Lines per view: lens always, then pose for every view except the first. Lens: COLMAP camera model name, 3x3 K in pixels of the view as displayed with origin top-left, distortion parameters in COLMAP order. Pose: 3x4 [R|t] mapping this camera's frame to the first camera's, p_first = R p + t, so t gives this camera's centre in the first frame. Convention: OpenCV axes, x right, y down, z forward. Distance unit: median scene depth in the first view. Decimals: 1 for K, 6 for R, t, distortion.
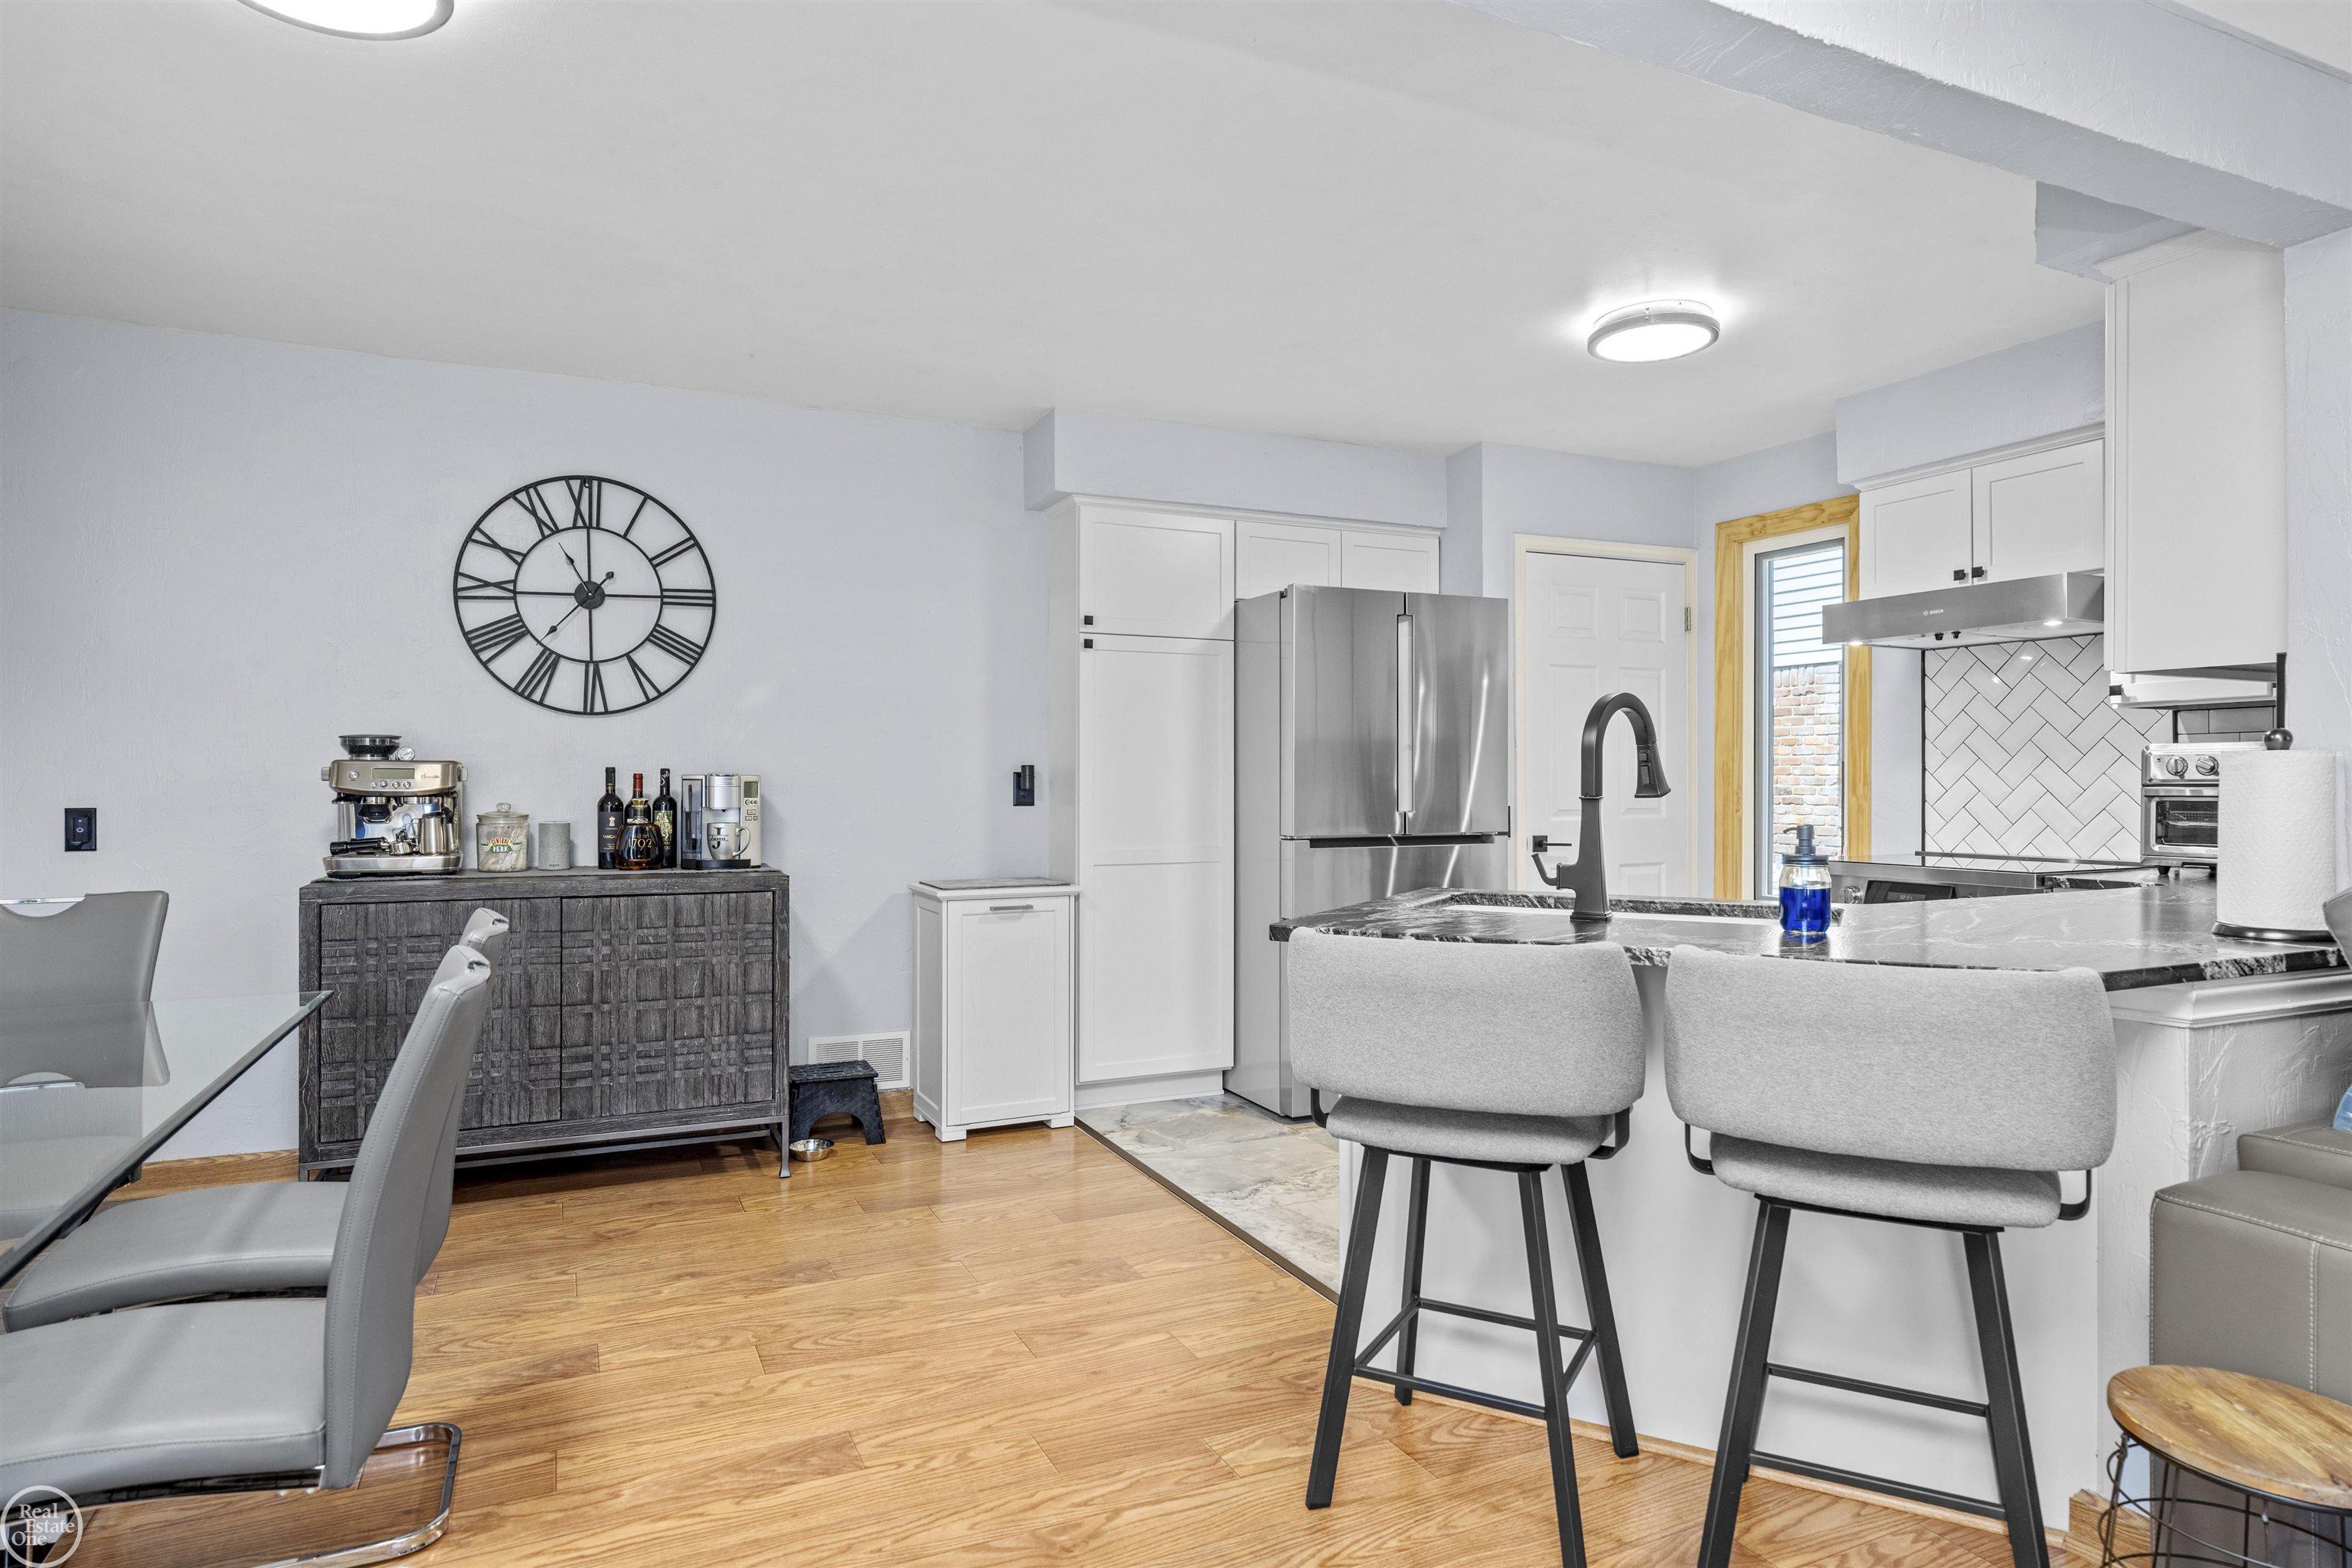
lens RADIAL K [[1332.5, 0, 1176.0], [0, 1332.5, 784.0], [0, 0, 1]] dist [0.001058, 0.000108]
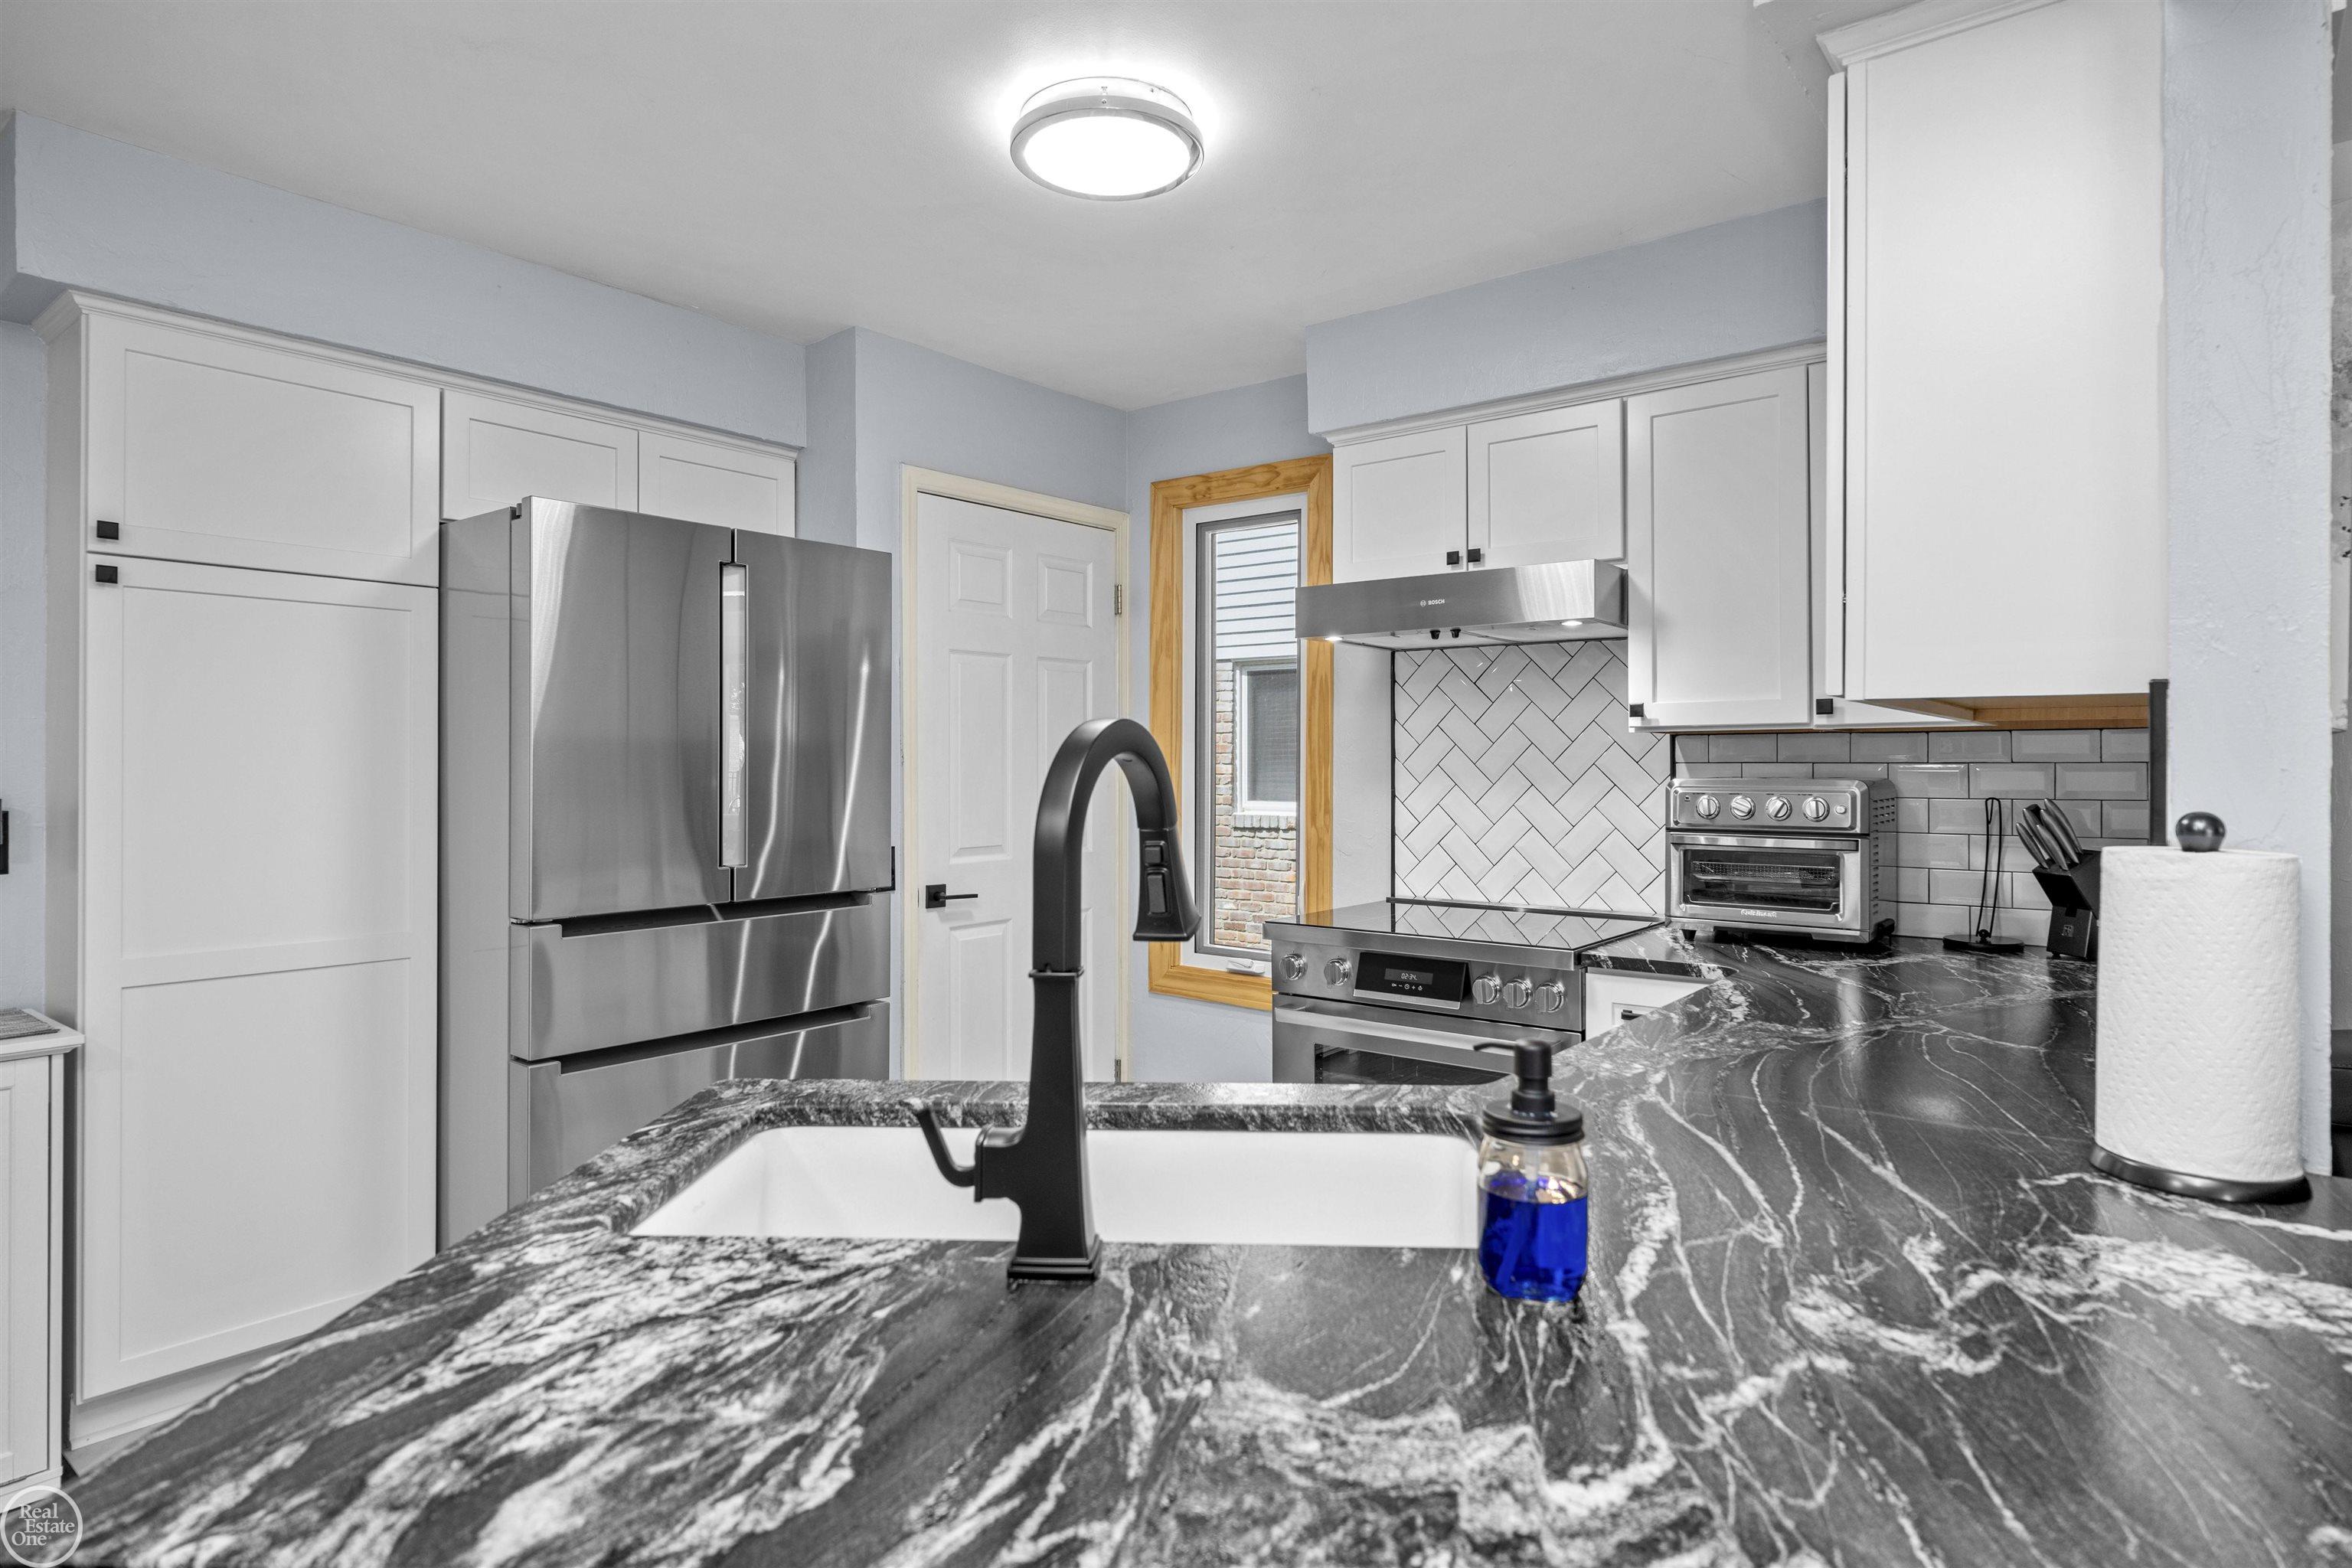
lens RADIAL K [[1332.5, 0, 1176.0], [0, 1332.5, 784.0], [0, 0, 1]] dist [0.001058, 0.000108]
pose [[0.902877, -0.001781, 0.429896, 0.086013], [-0.003433, 0.999930, 0.011351, -0.027182], [-0.429886, -0.011725, 0.902807, 0.313288]]
